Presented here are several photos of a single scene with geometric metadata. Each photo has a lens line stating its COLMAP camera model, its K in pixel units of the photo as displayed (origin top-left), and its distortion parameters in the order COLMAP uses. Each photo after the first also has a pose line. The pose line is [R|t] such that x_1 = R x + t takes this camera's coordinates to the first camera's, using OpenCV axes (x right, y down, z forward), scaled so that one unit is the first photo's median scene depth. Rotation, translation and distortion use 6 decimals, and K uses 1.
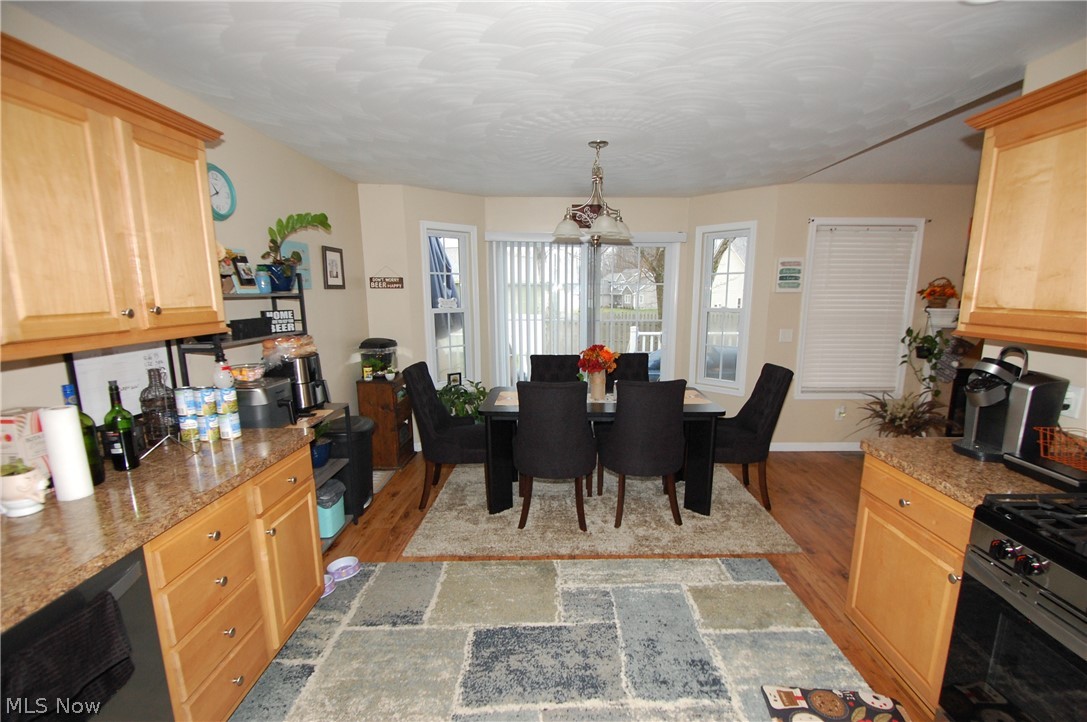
lens RADIAL K [[476.3, 0, 548.5], [0, 476.3, 369.1], [0, 0, 1]] dist [0.000224, -0.001184]
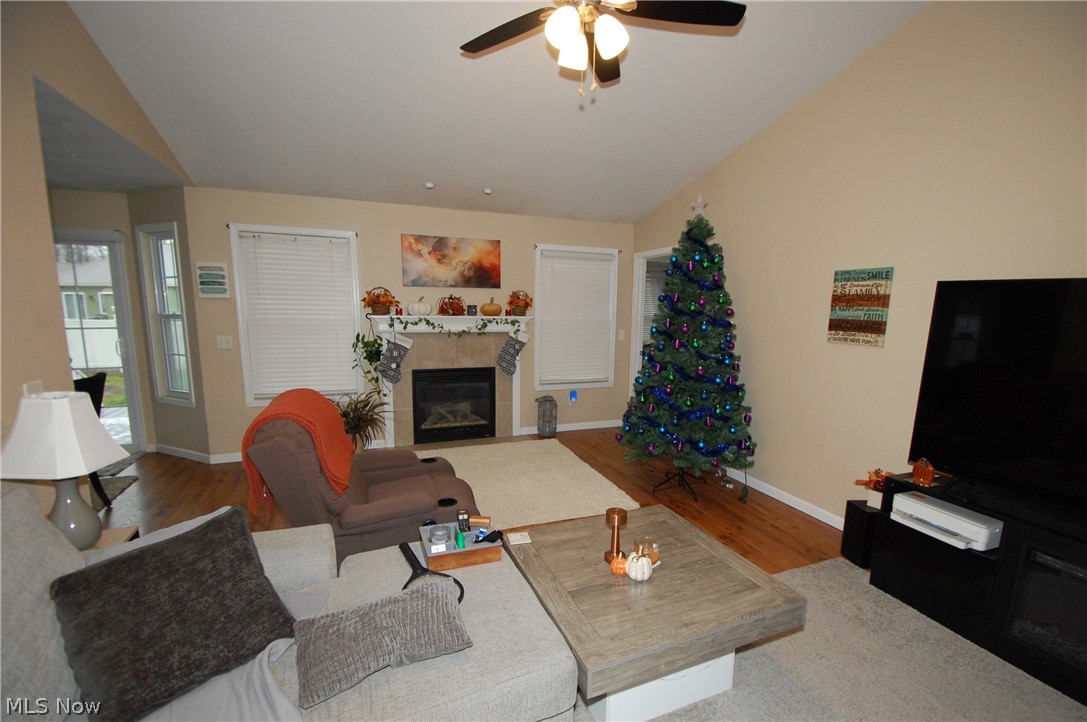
lens RADIAL K [[476.3, 0, 543.2], [0, 476.3, 370.6], [0, 0, 1]] dist [0.000224, -0.001184]
pose [[0.937383, -0.030801, 0.346936, 0.788591], [0.043596, 0.998624, -0.029134, 0.045830], [-0.345562, 0.042434, 0.937436, -0.143483]]
